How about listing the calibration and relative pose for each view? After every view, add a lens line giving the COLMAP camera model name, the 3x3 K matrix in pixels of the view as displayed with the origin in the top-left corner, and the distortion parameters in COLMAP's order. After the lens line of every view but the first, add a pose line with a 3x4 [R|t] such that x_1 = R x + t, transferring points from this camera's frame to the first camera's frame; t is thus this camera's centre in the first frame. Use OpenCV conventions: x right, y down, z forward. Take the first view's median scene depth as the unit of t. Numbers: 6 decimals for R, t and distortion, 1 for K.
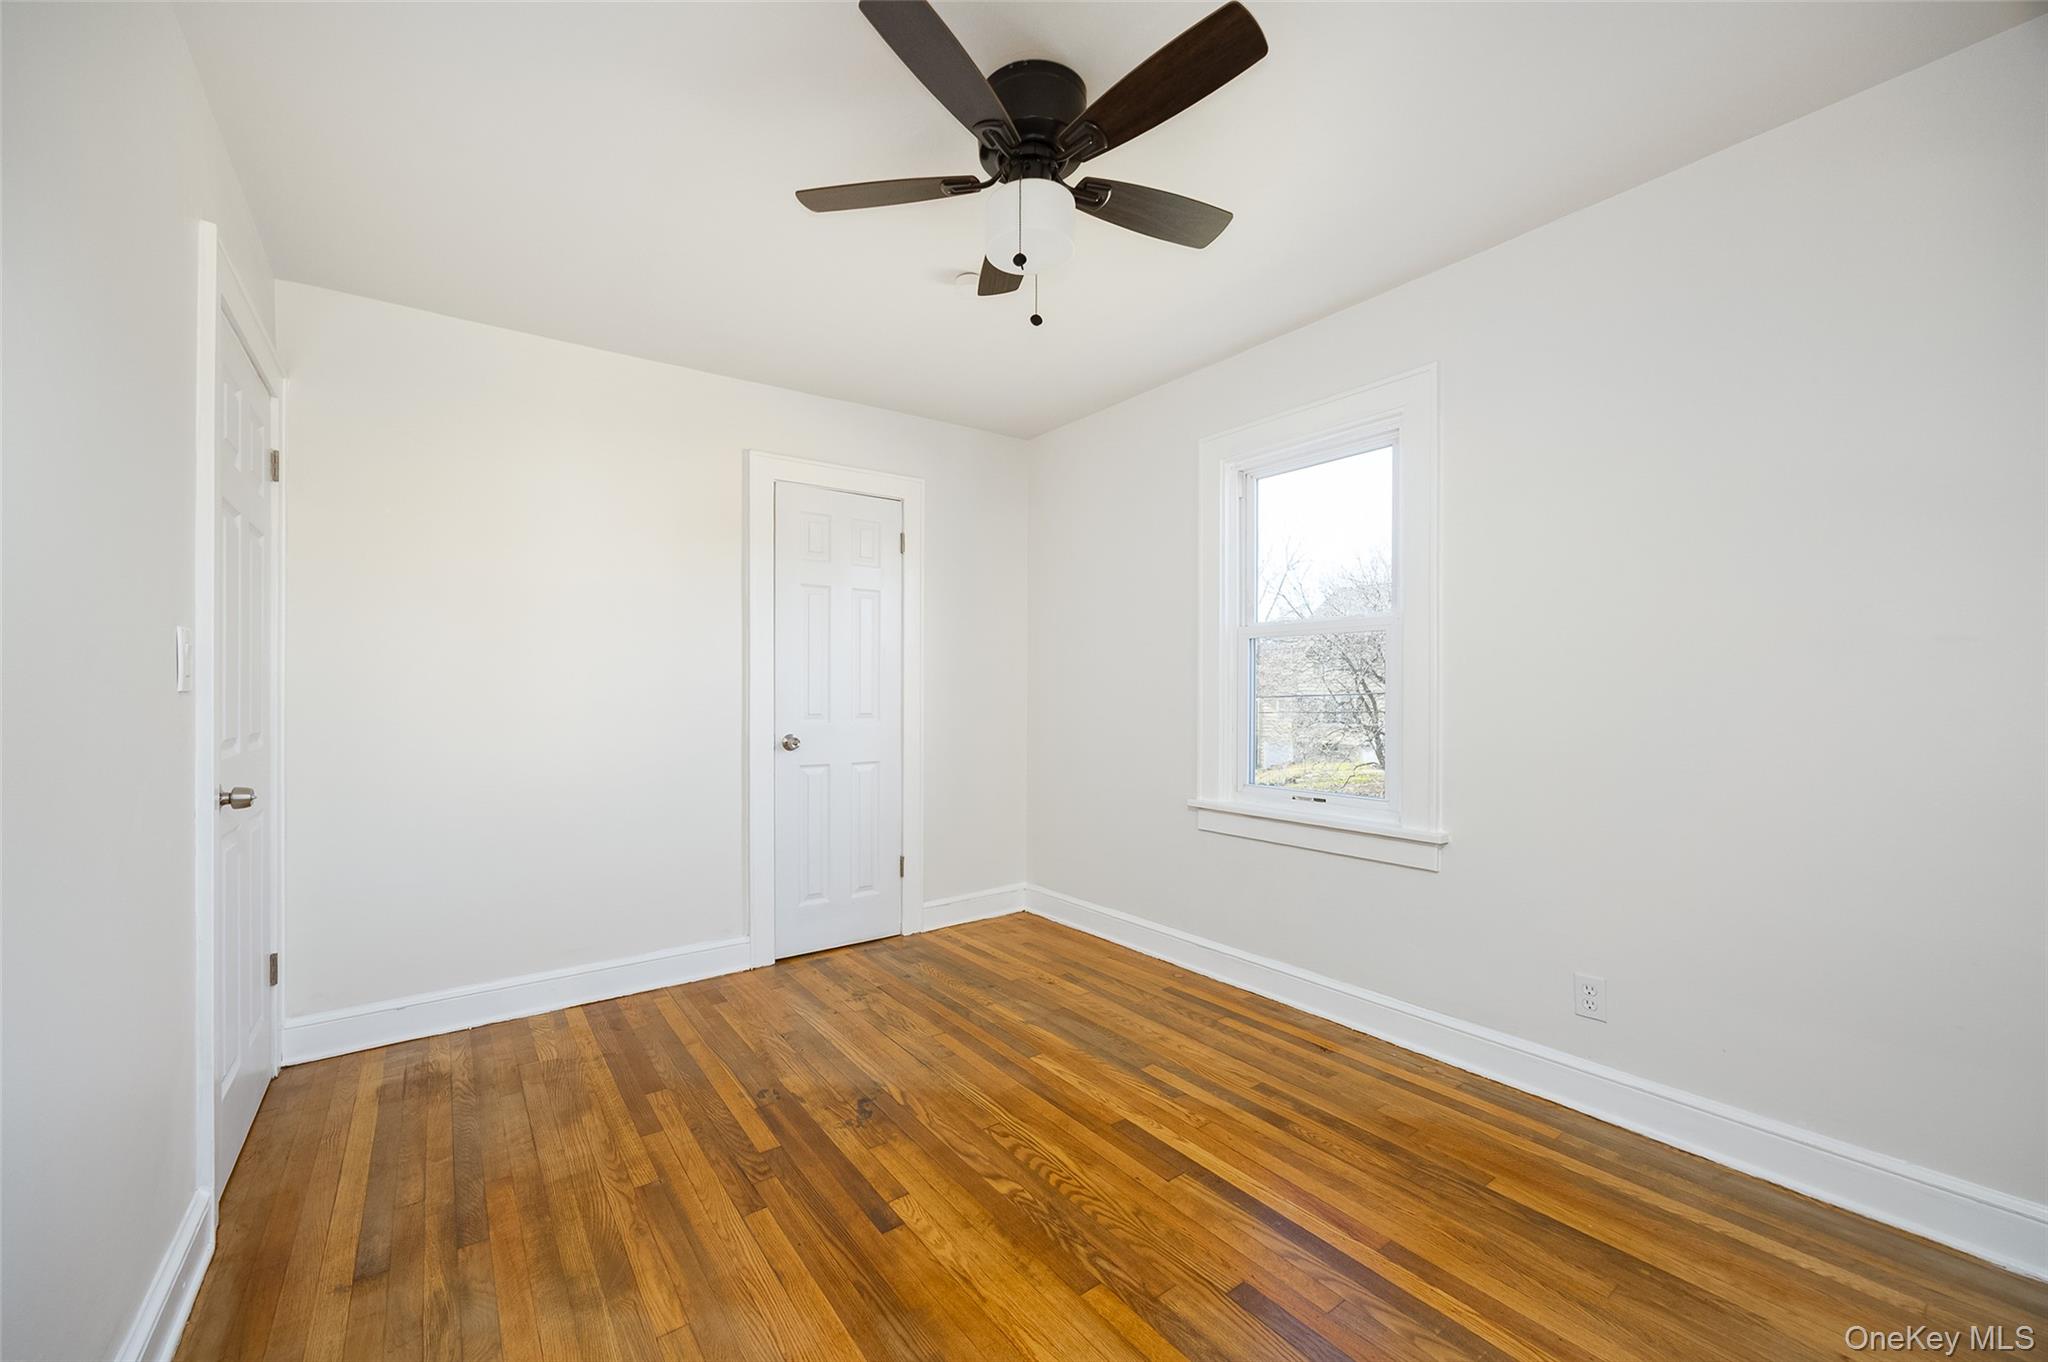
lens RADIAL K [[799.0, 0, 1020.8], [0, 799.0, 679.1], [0, 0, 1]] dist [-0.001211, 0.000200]
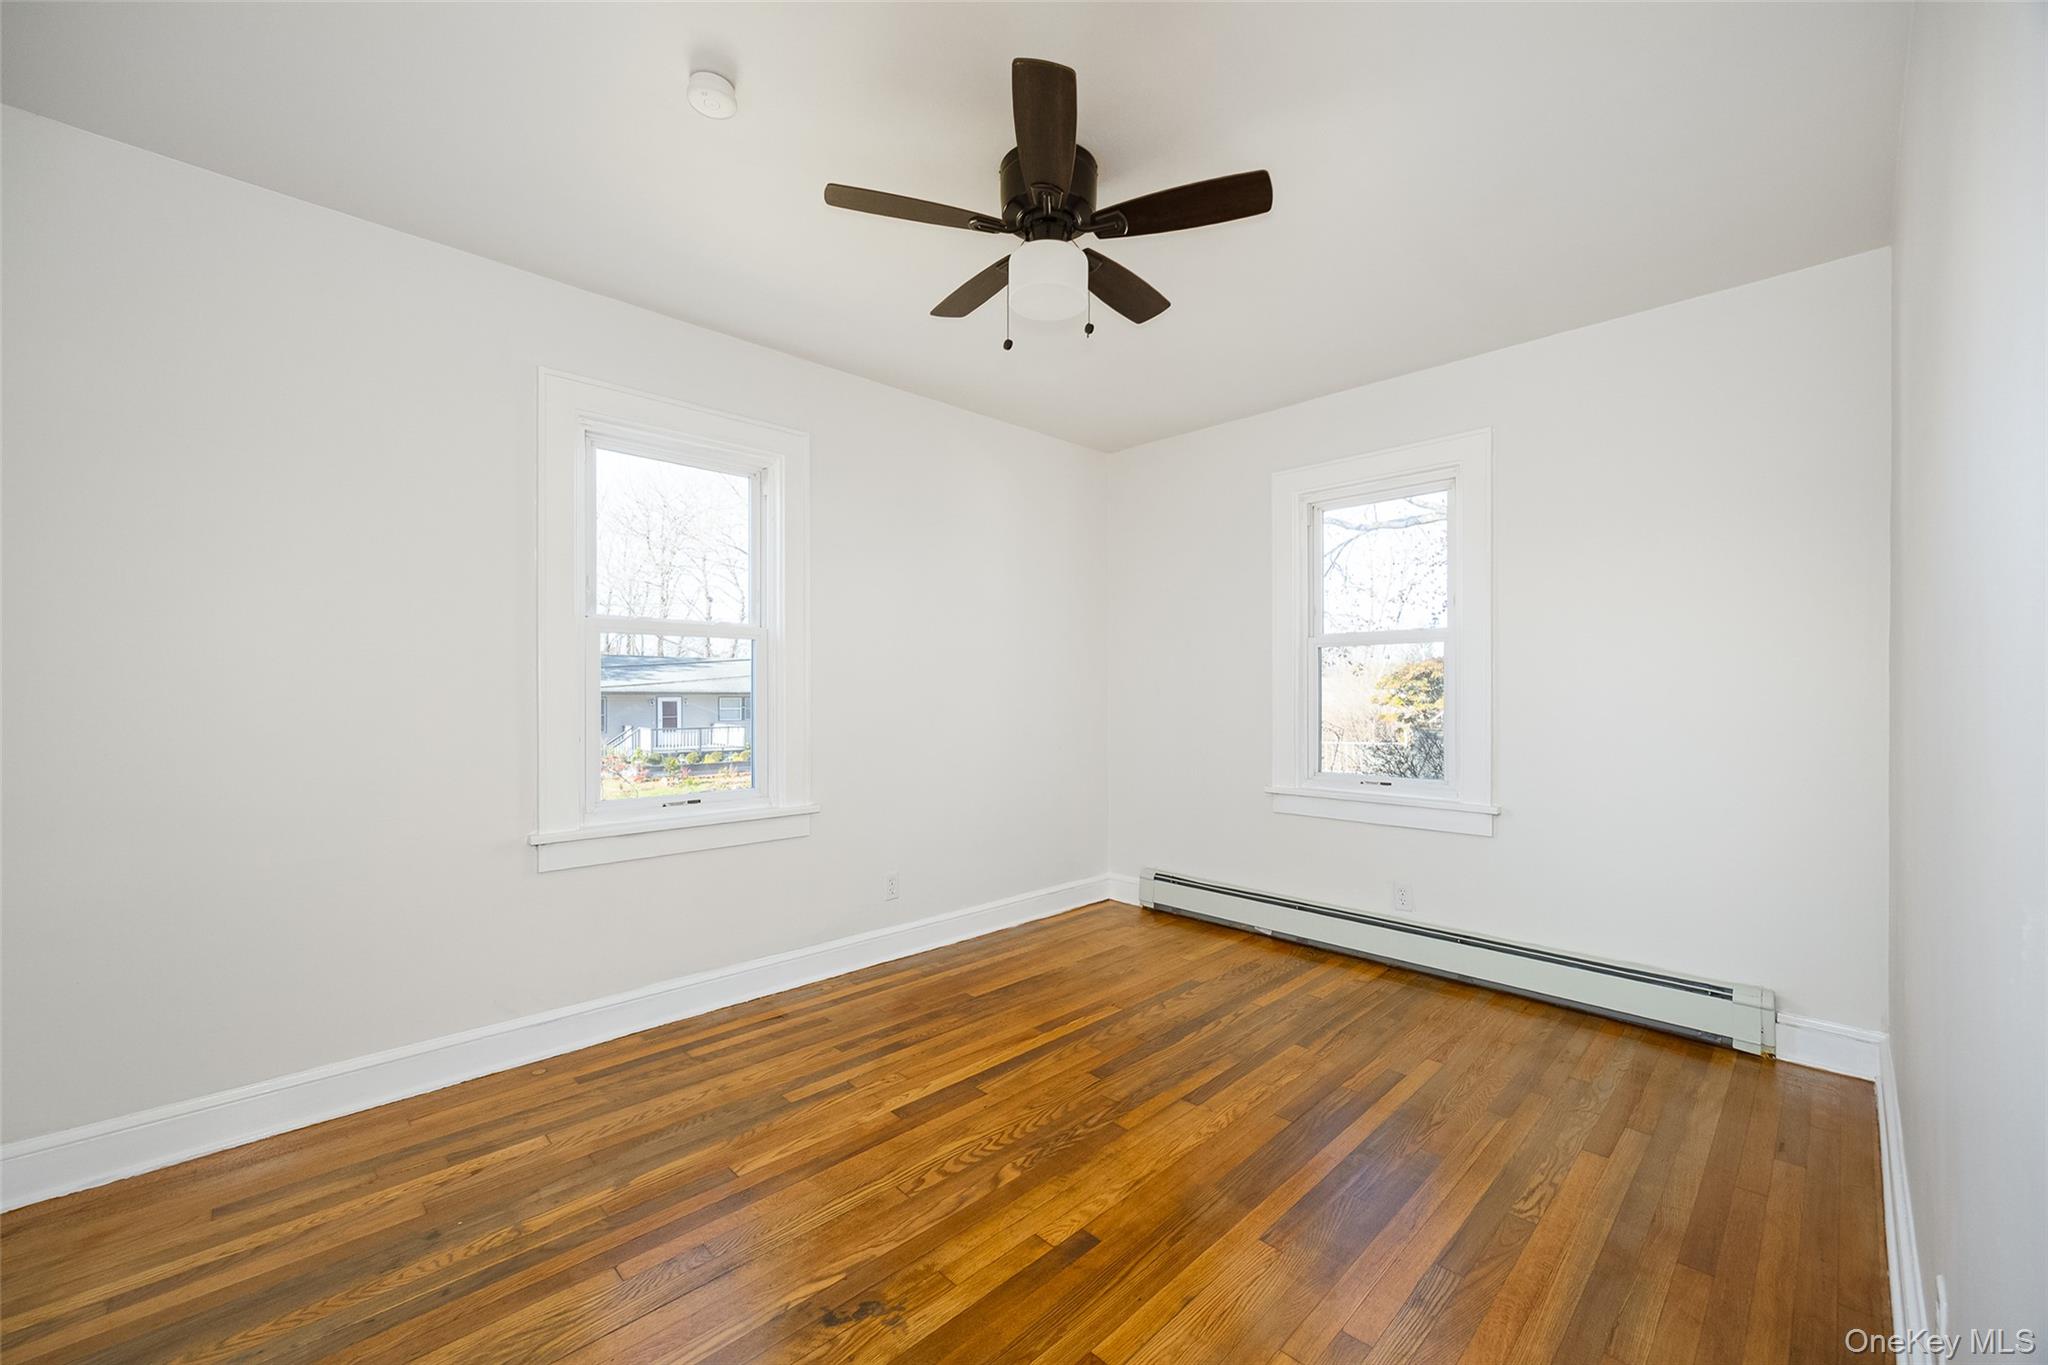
lens RADIAL K [[799.0, 0, 1010.3], [0, 799.0, 693.1], [0, 0, 1]] dist [-0.001211, 0.000200]
pose [[-0.127978, 0.003090, 0.991772, -0.882968], [-0.011825, 0.999919, -0.004641, 0.020117], [-0.991706, -0.012322, -0.127931, 0.967566]]
